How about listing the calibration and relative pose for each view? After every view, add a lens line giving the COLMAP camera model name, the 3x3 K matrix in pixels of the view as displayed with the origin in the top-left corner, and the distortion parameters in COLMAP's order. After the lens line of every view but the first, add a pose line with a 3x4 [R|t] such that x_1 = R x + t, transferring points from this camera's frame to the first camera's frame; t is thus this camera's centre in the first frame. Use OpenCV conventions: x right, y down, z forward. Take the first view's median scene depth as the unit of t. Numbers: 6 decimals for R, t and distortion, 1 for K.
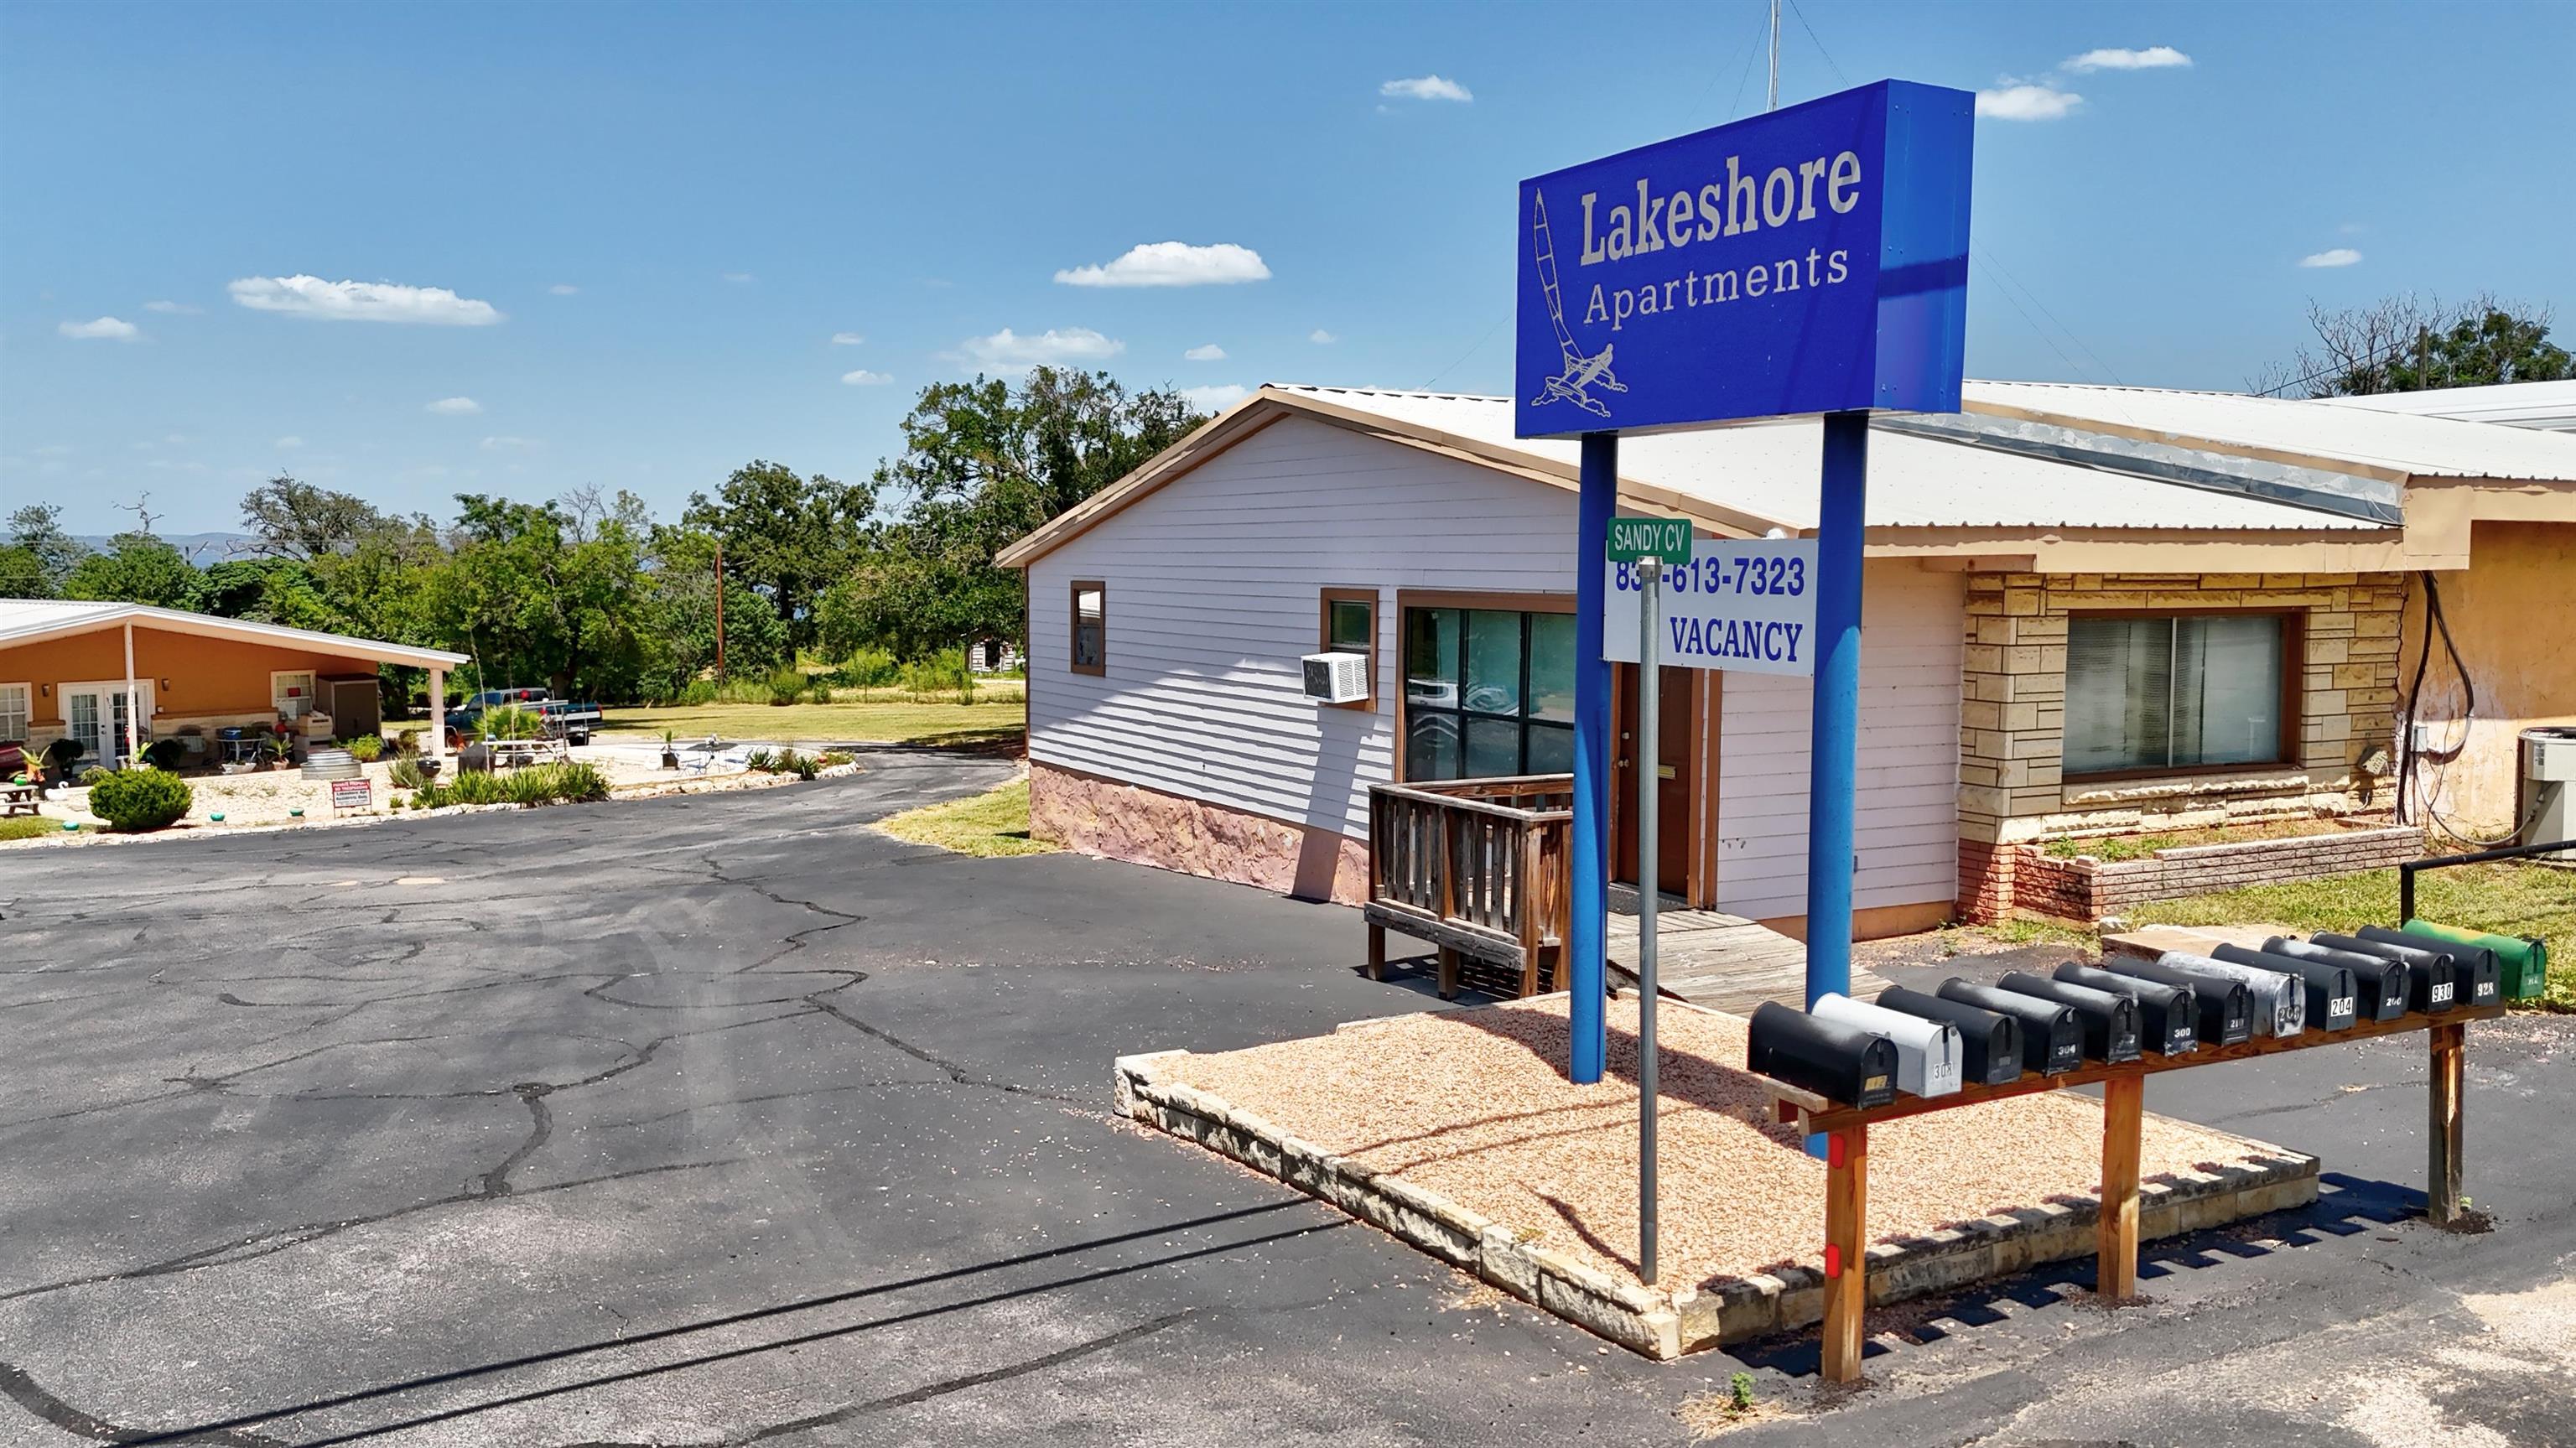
lens RADIAL K [[1978.0, 0, 1288.0], [0, 1978.0, 724.0], [0, 0, 1]] dist [-0.003265, 0.072190]
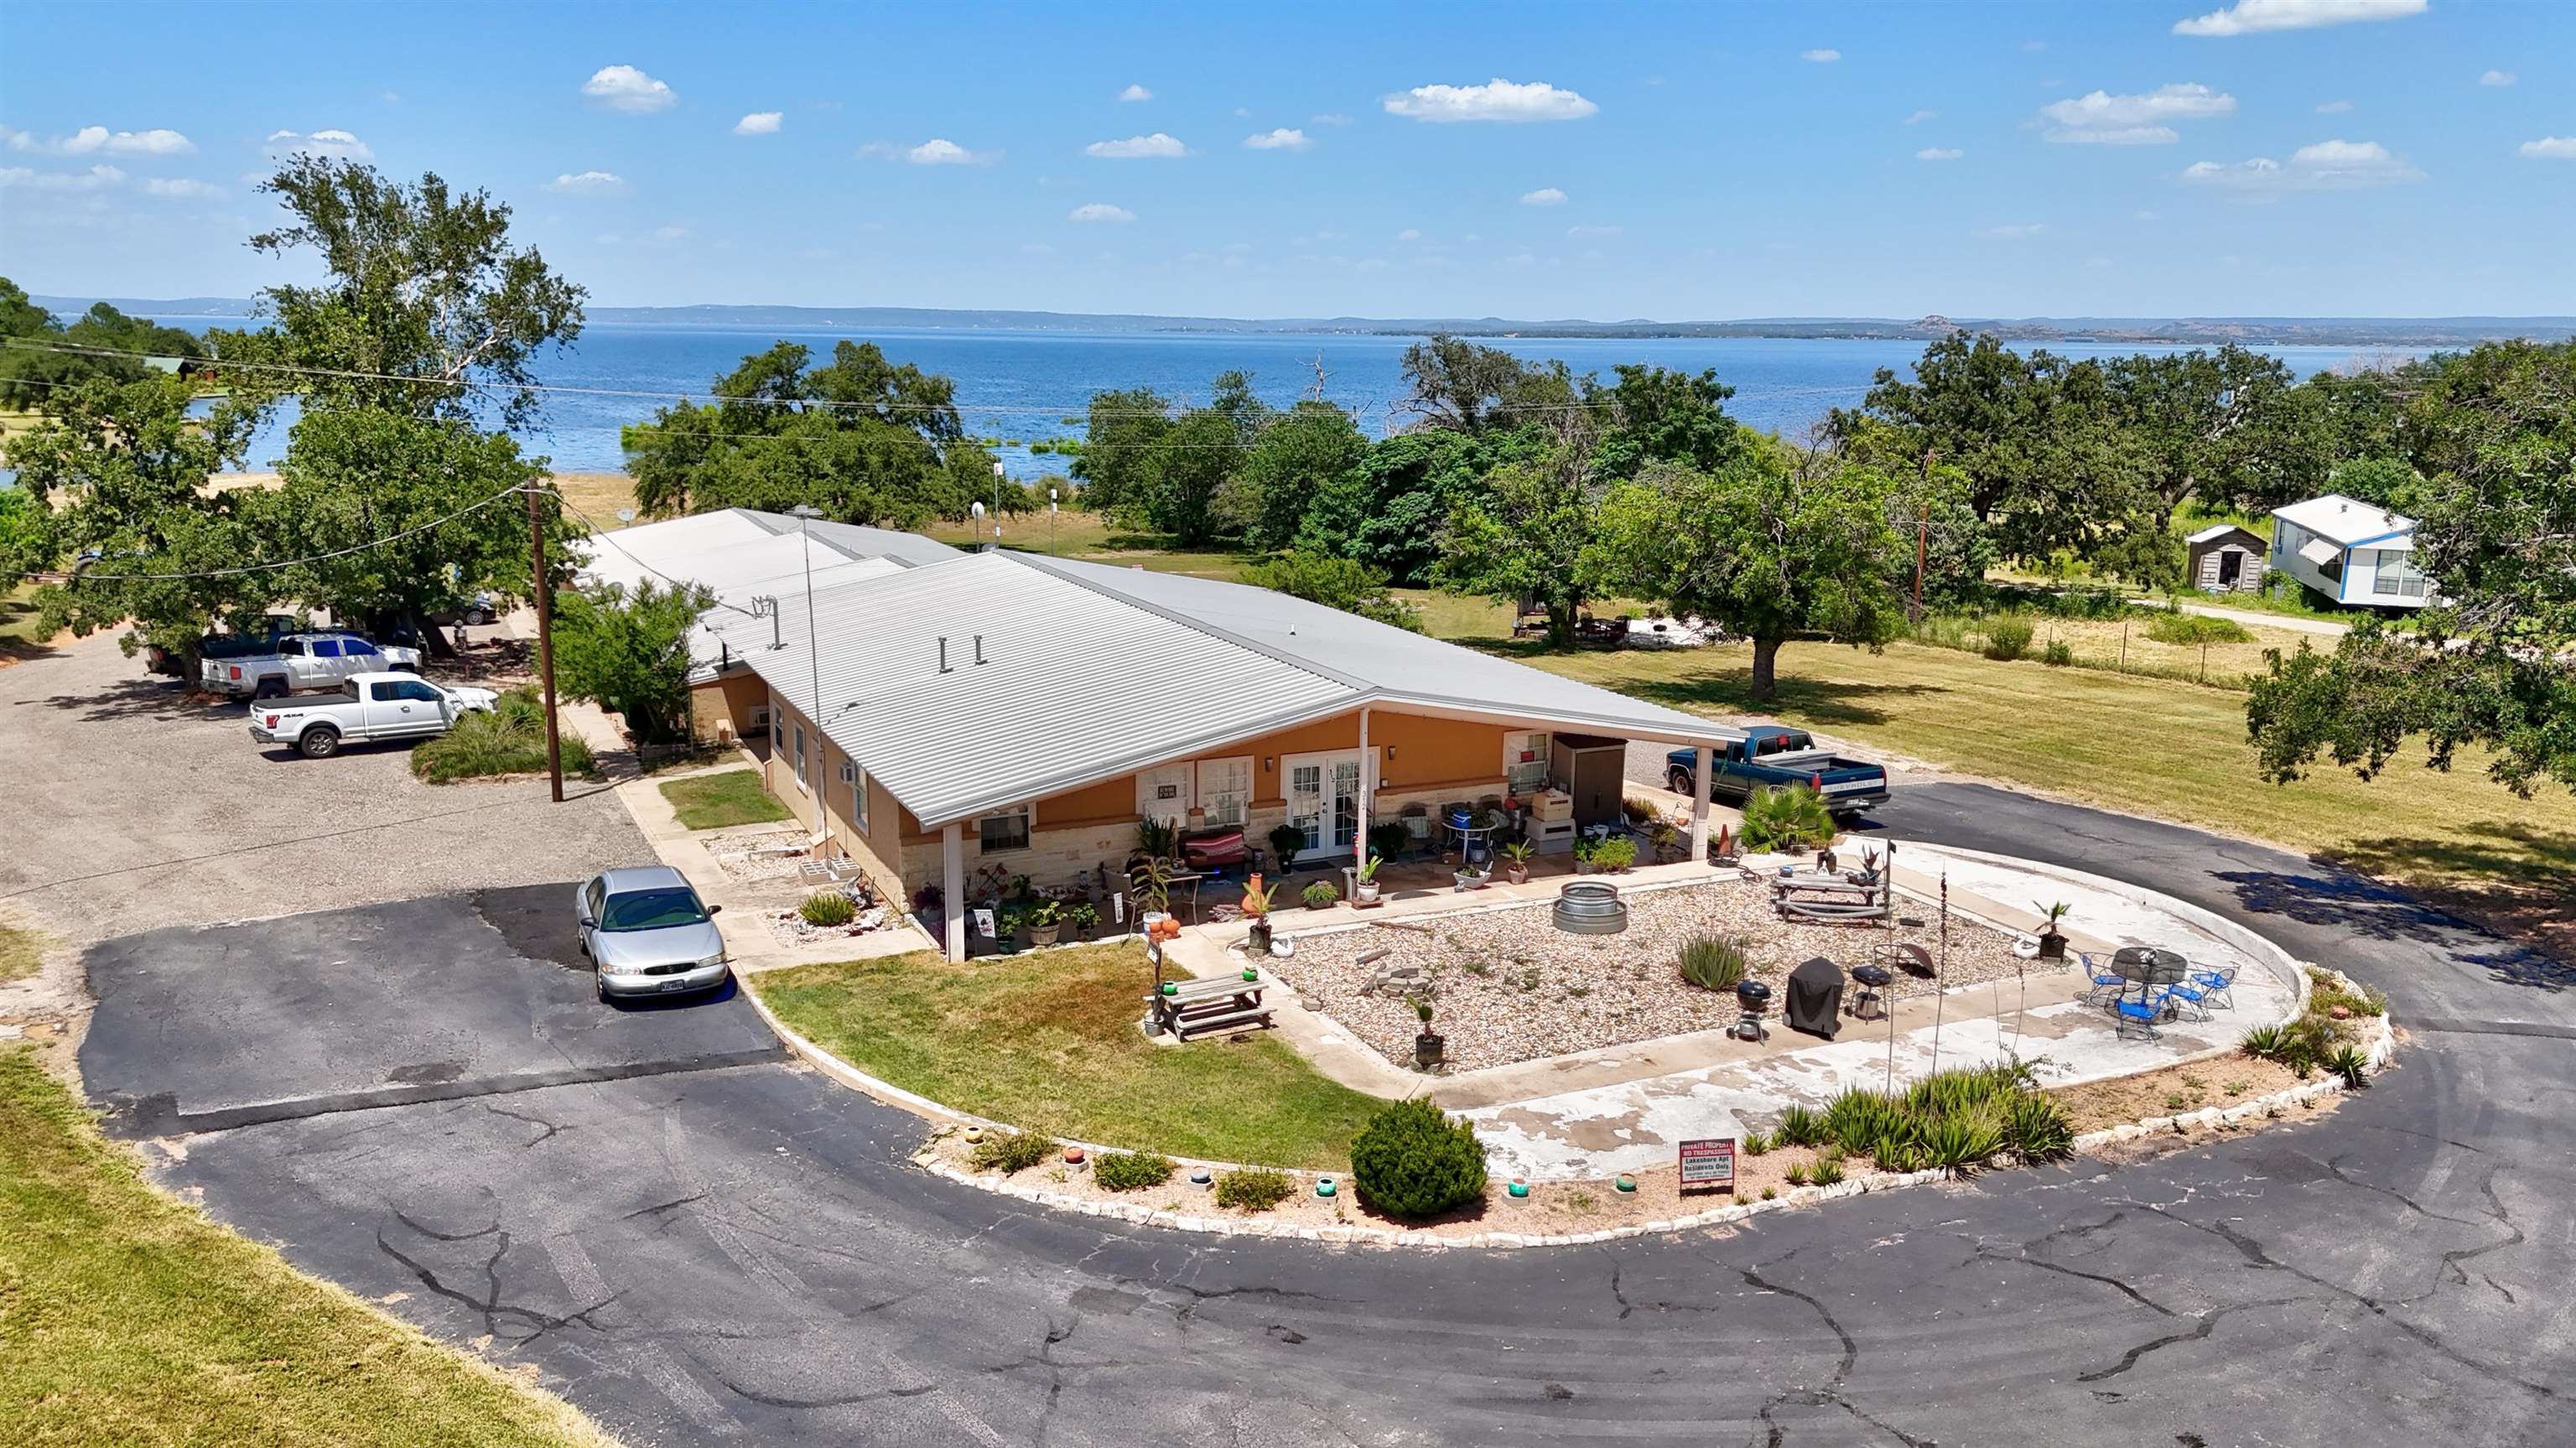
lens RADIAL K [[1978.0, 0, 1288.0], [0, 1978.0, 724.0], [0, 0, 1]] dist [-0.003265, 0.072190]
pose [[0.865670, 0.096192, -0.491286, -0.140660], [-0.046866, 0.992628, 0.111772, -0.078126], [0.498416, -0.073733, 0.863797, 0.196576]]
